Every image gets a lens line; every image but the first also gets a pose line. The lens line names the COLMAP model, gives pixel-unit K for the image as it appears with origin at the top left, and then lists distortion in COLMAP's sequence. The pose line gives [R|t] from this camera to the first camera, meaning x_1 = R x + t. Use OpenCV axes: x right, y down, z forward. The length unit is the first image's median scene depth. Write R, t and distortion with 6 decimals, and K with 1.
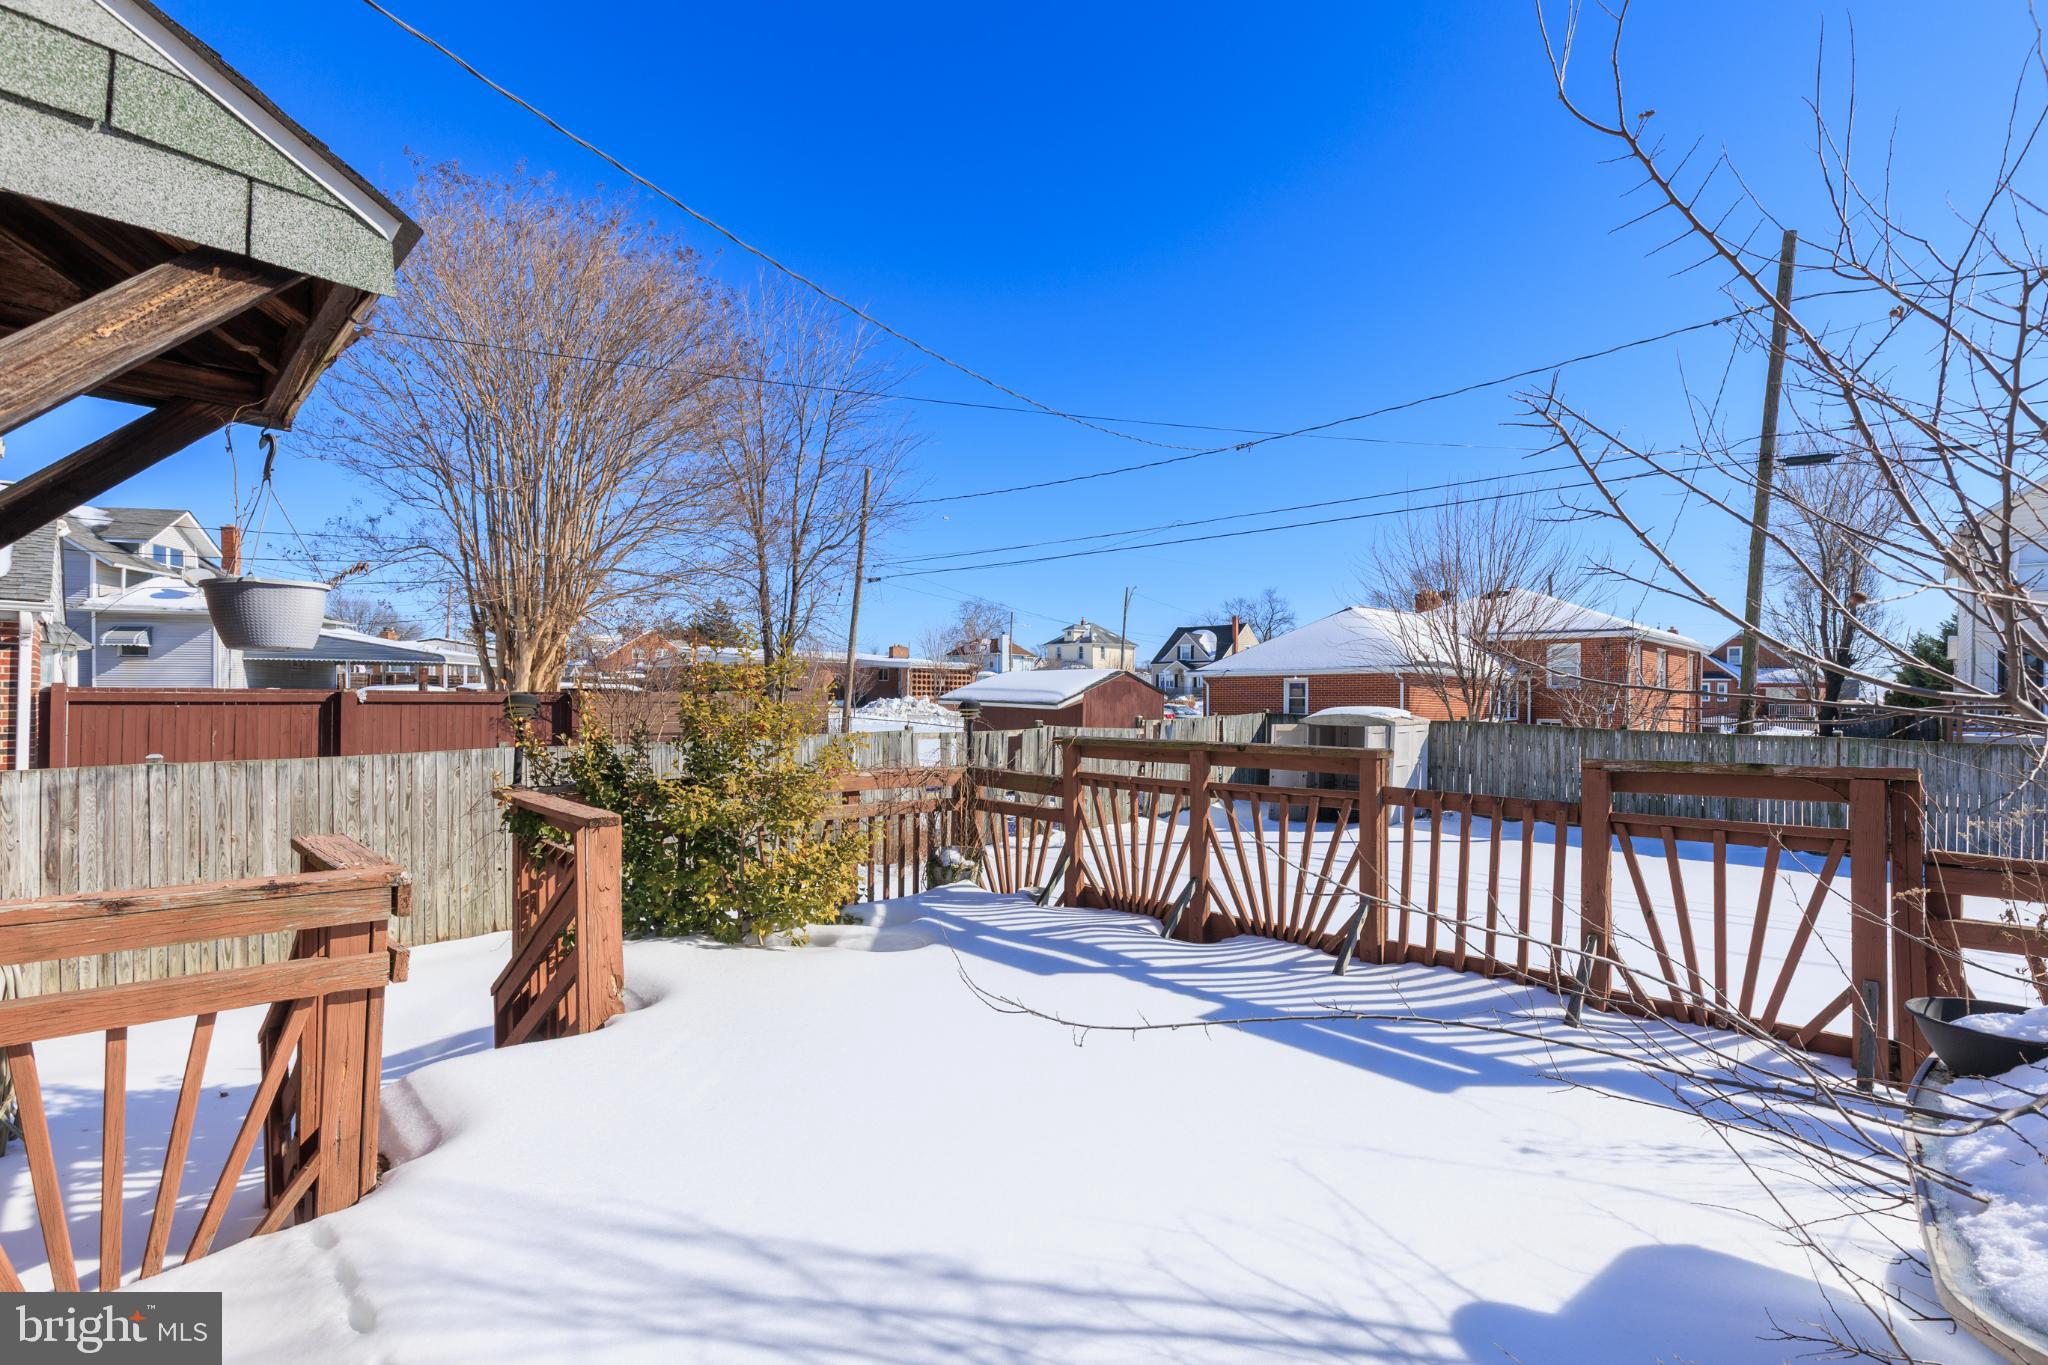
lens RADIAL K [[937.0, 0, 1035.7], [0, 937.0, 685.6], [0, 0, 1]] dist [0.003595, 0.003047]
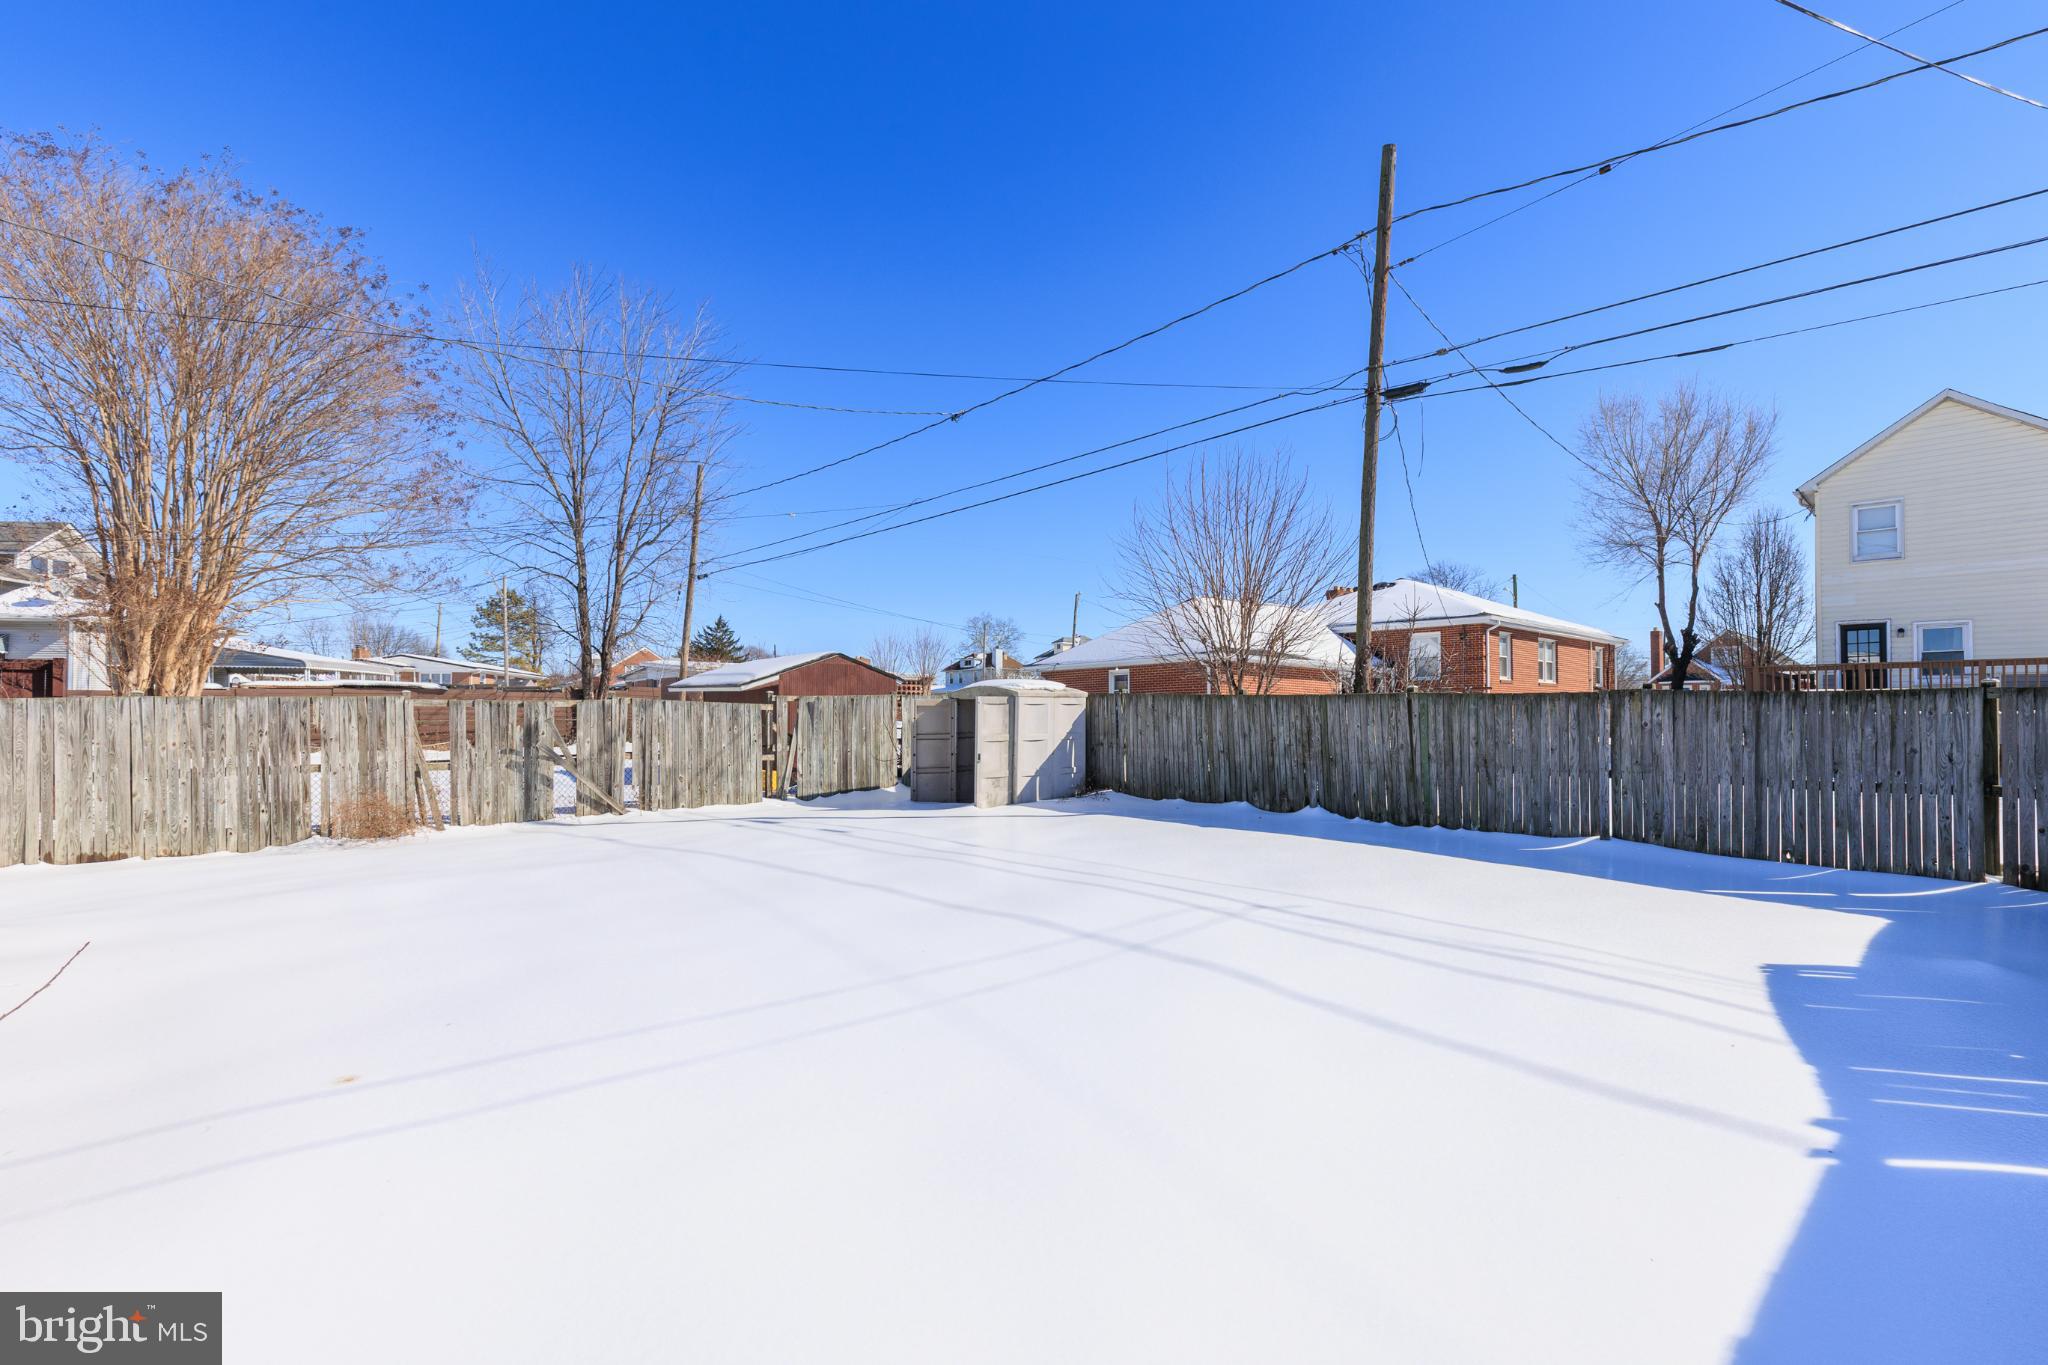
lens RADIAL K [[937.0, 0, 1039.9], [0, 937.0, 692.4], [0, 0, 1]] dist [0.003595, 0.003047]
pose [[0.998698, -0.010472, -0.049934, 0.403319], [0.009731, 0.999839, -0.015055, 0.047552], [0.050084, 0.014550, 0.998639, 0.064671]]
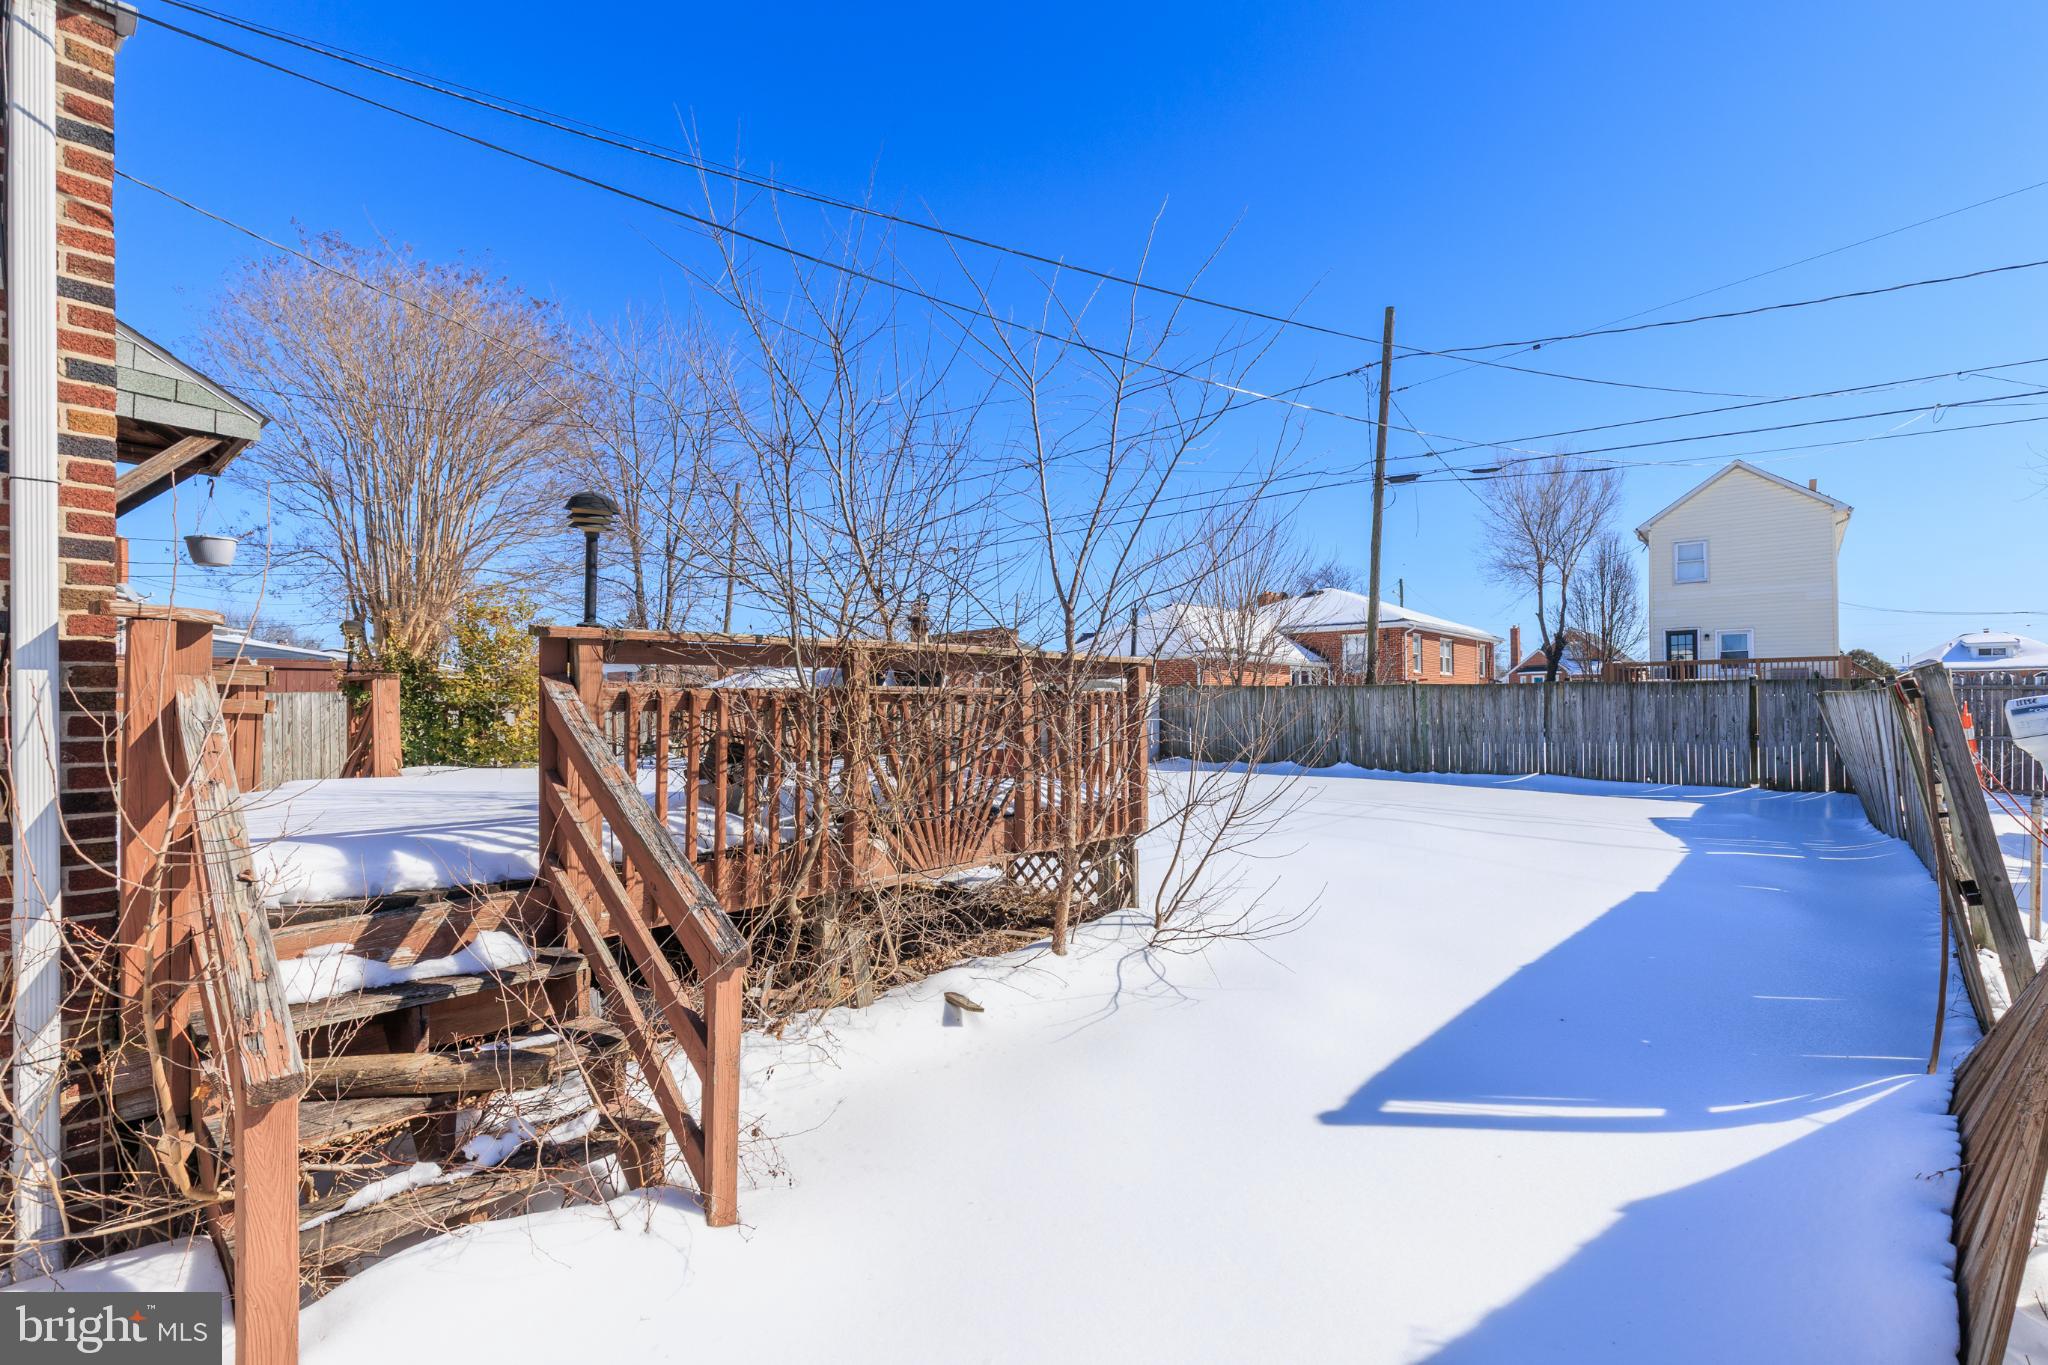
lens RADIAL K [[937.0, 0, 1038.9], [0, 937.0, 690.8], [0, 0, 1]] dist [0.003595, 0.003047]
pose [[0.997176, -0.015718, 0.073437, 0.161209], [0.016212, 0.999850, -0.006124, 0.047212], [-0.073329, 0.007297, 0.997281, -0.224563]]
